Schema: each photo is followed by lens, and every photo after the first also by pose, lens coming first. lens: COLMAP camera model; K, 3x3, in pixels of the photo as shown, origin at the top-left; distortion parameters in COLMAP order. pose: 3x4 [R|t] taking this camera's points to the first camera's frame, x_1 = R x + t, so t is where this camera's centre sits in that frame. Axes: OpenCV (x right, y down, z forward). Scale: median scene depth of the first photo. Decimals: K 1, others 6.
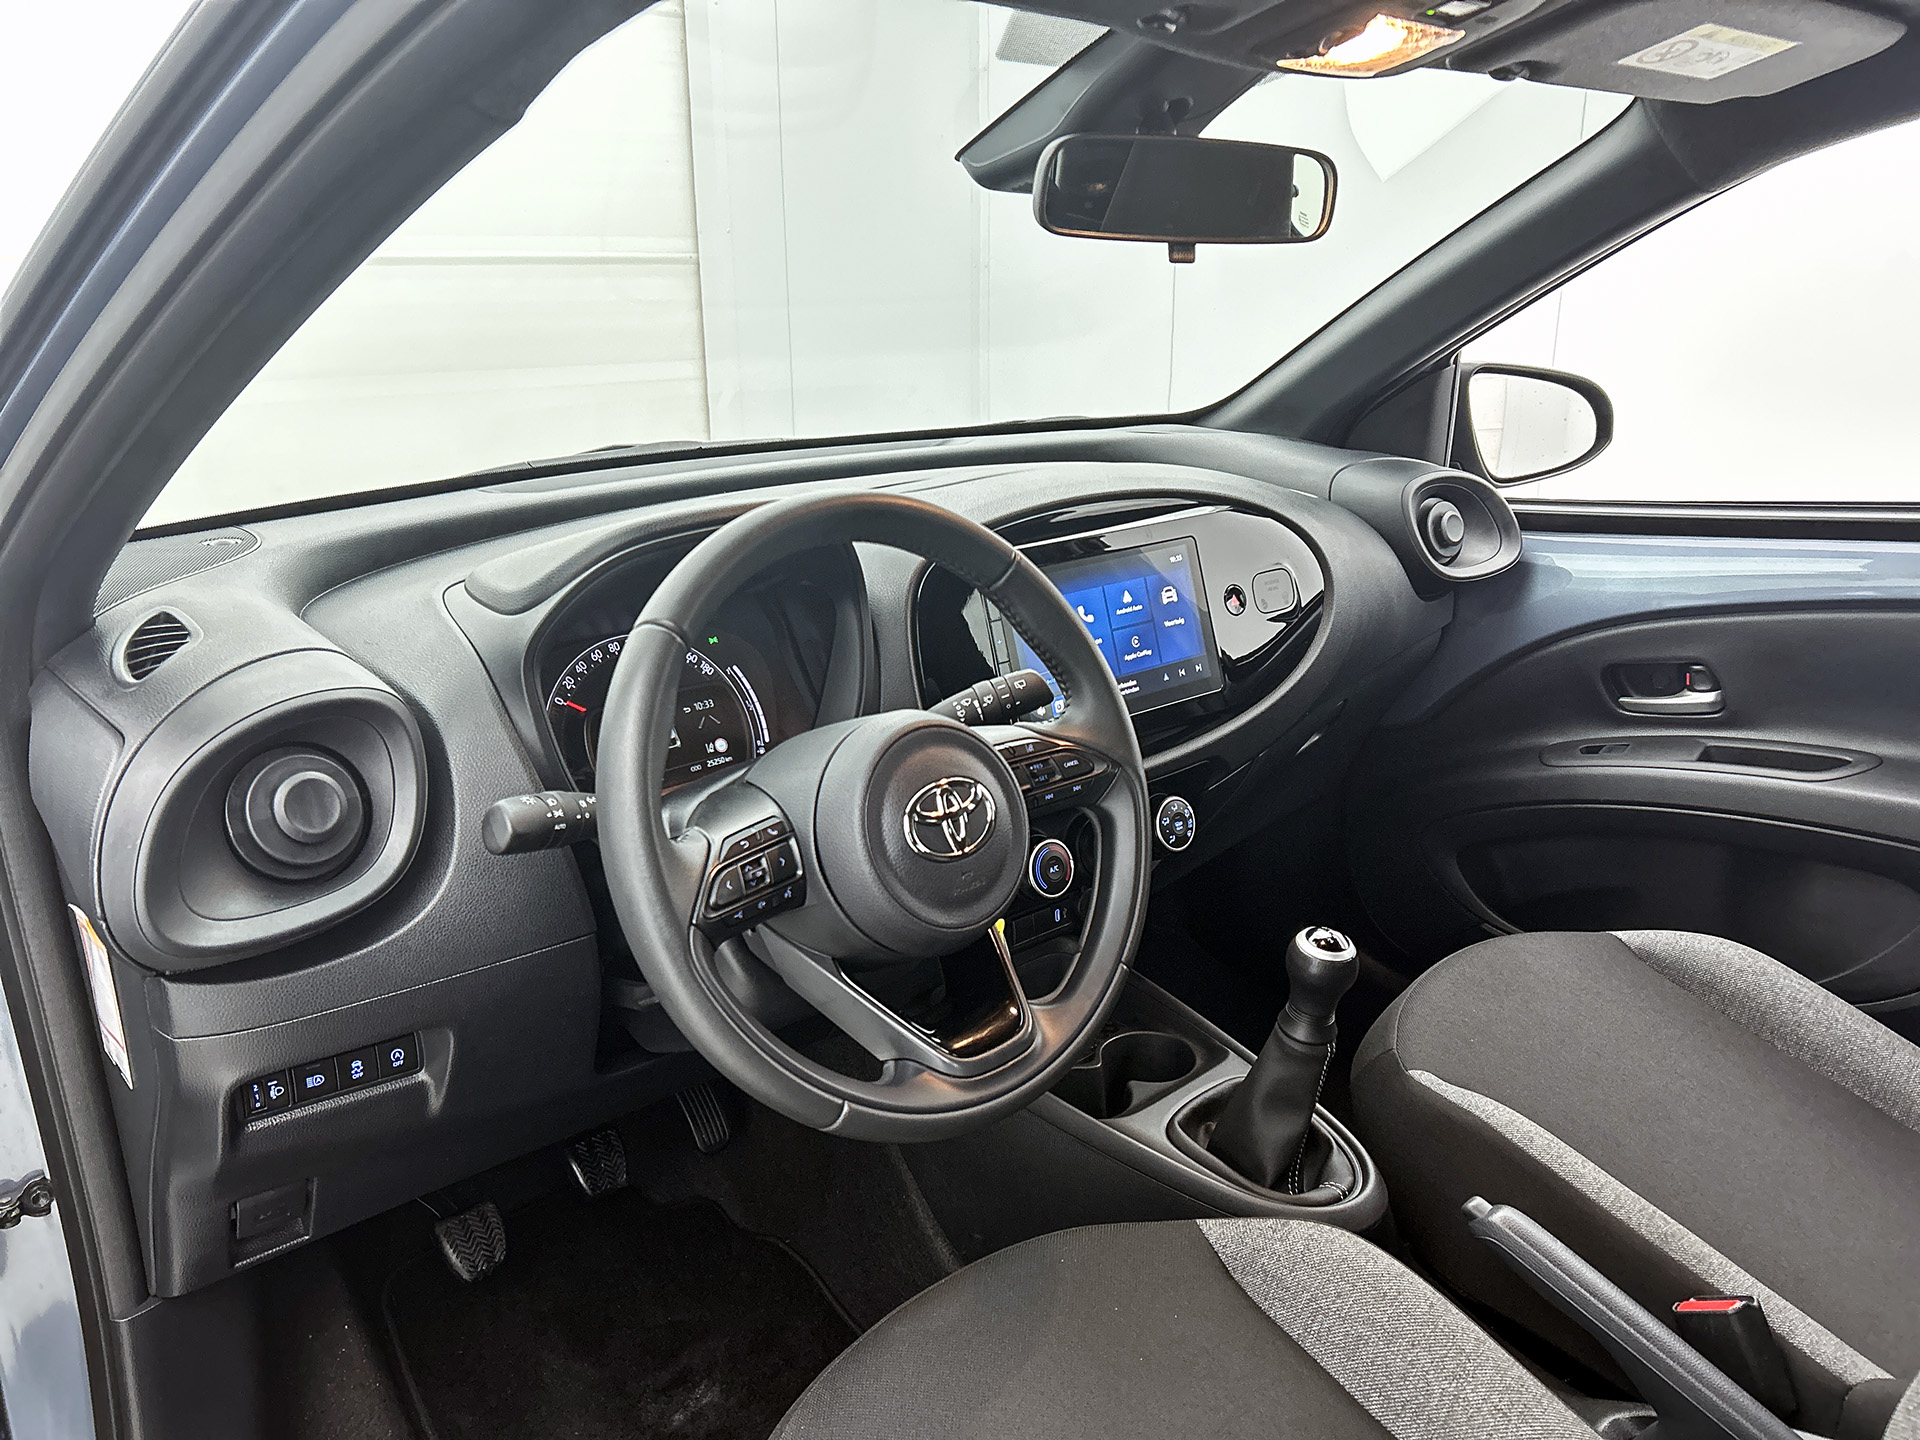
lens RADIAL K [[1440.1, 0, 957.5], [0, 1440.1, 718.9], [0, 0, 1]] dist [0.032345, -0.036624]
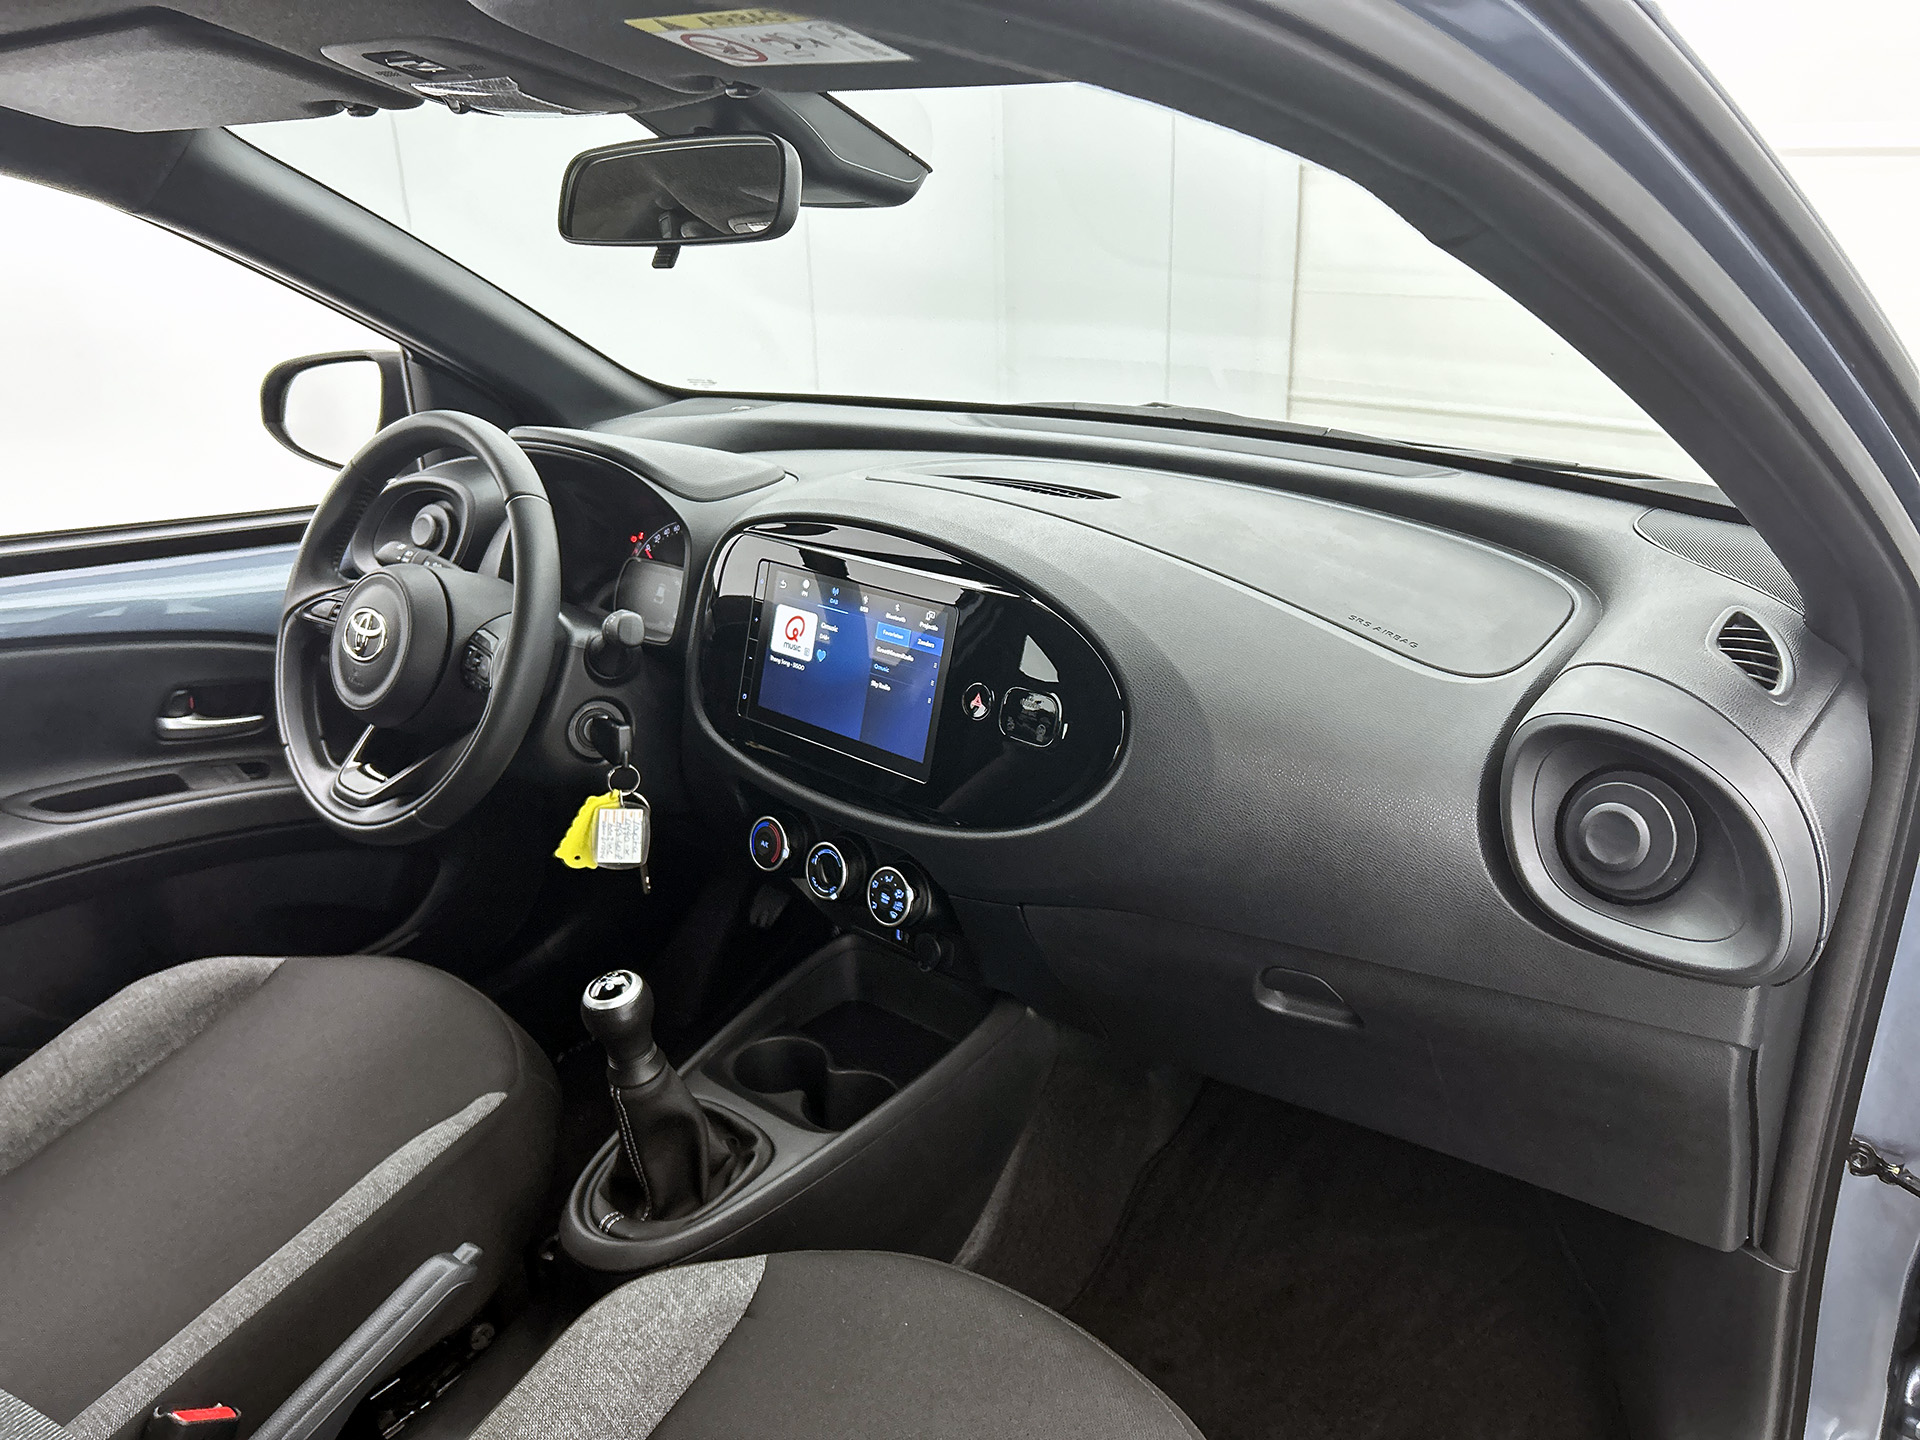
lens RADIAL K [[1440.1, 0, 1004.8], [0, 1440.1, 716.4], [0, 0, 1]] dist [0.032345, -0.036624]
pose [[0.156140, 0.368809, -0.916297, 0.967986], [-0.283282, 0.905424, 0.316161, -0.344107], [0.946241, 0.210205, 0.245850, 0.825477]]
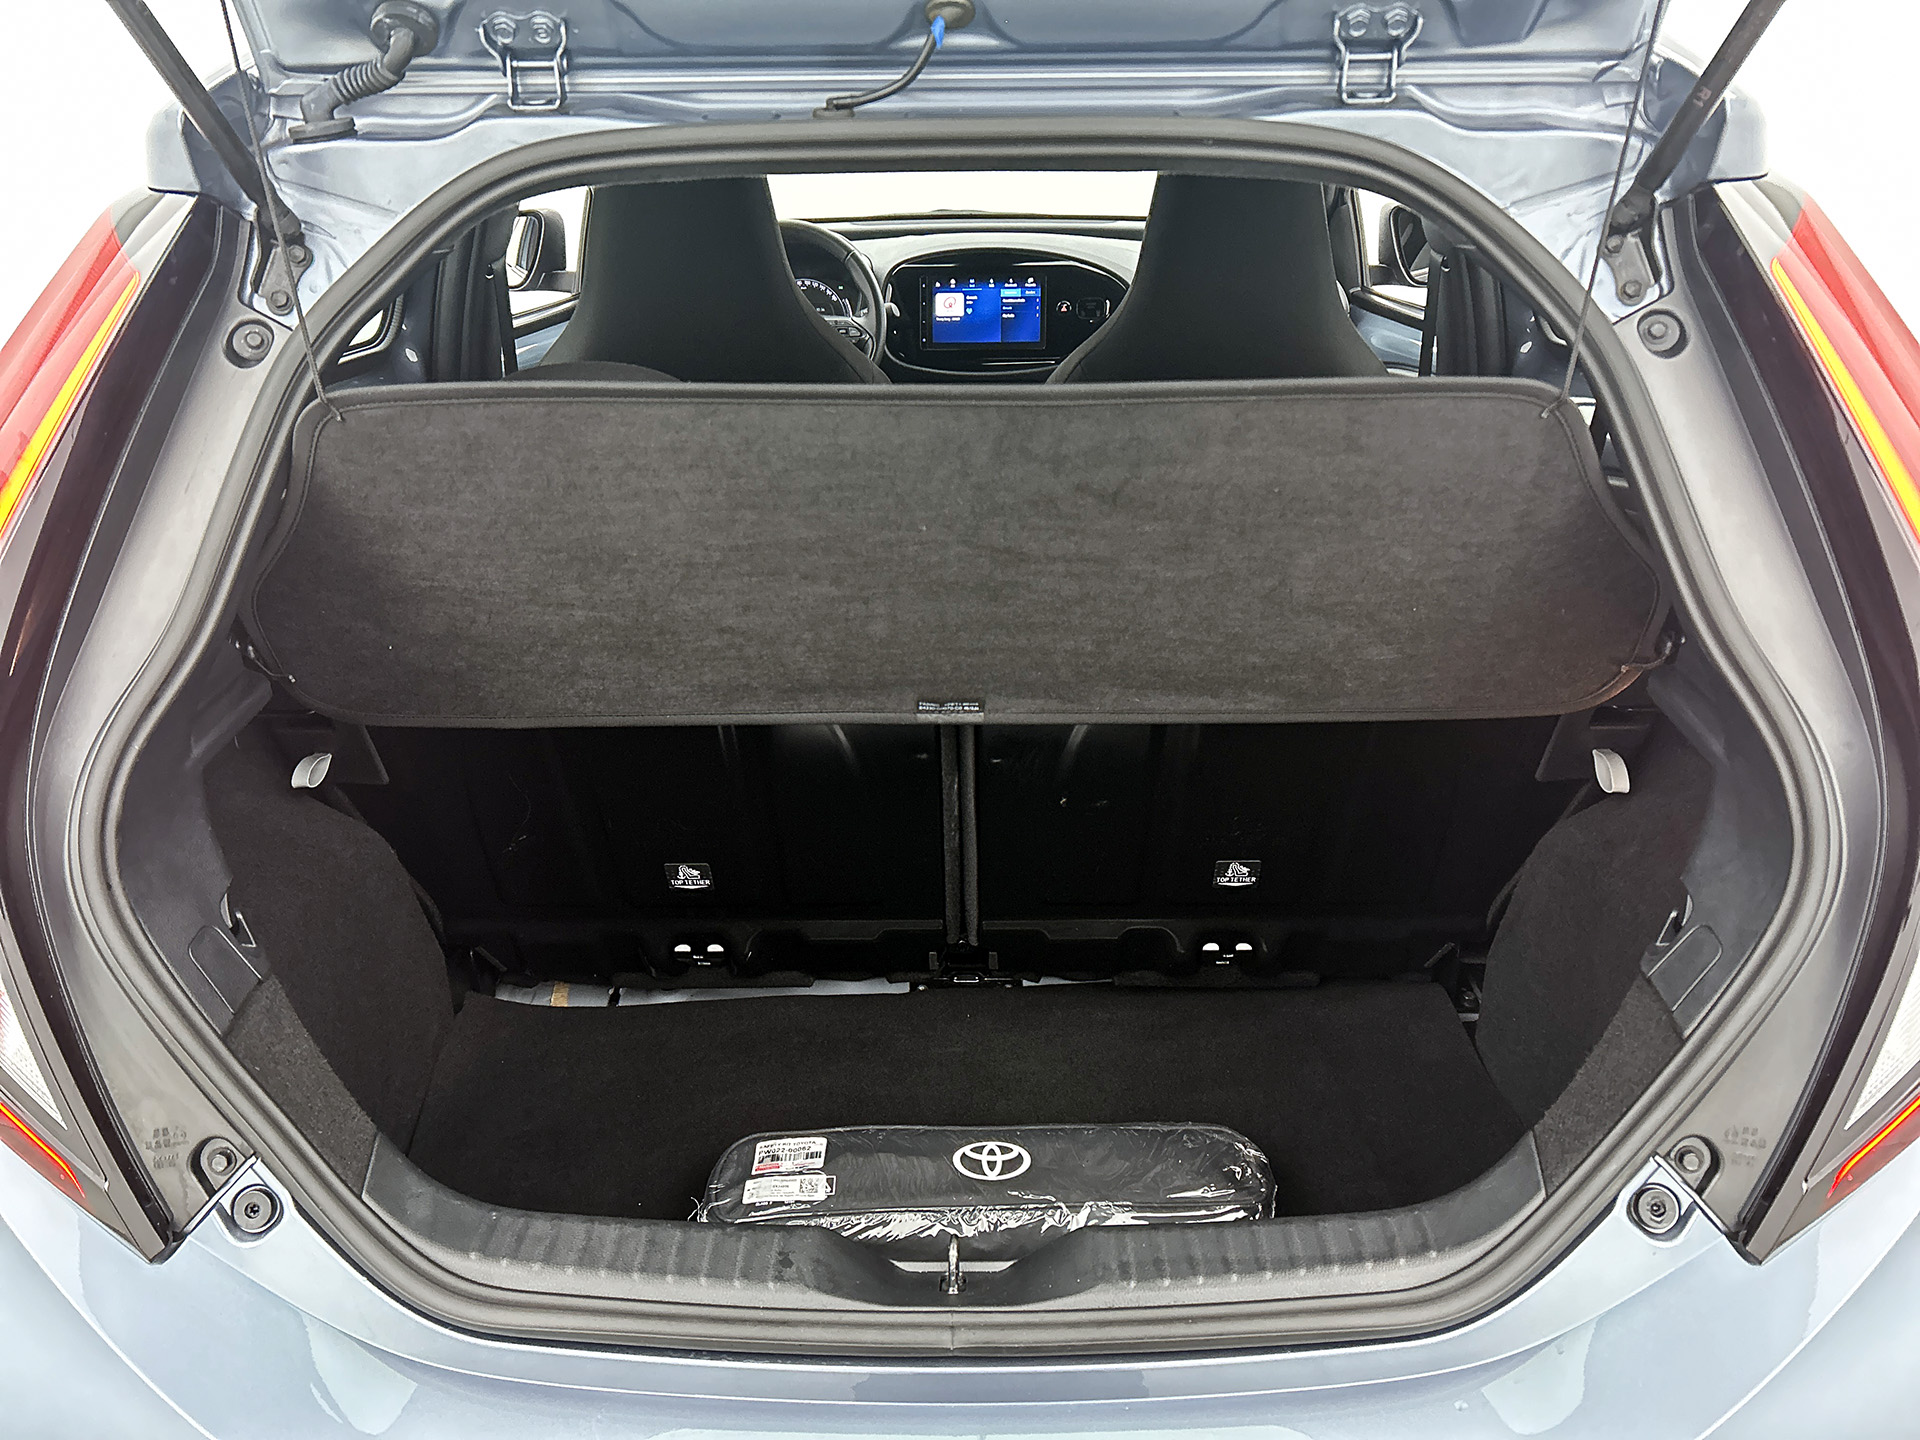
lens RADIAL K [[1440.1, 0, 957.5], [0, 1440.1, 722.0], [0, 0, 1]] dist [0.032345, -0.036624]
pose [[0.718521, 0.307101, -0.624033, 1.621127], [-0.207220, 0.951014, 0.229419, 0.042821], [0.663919, -0.035530, 0.746960, -0.730617]]
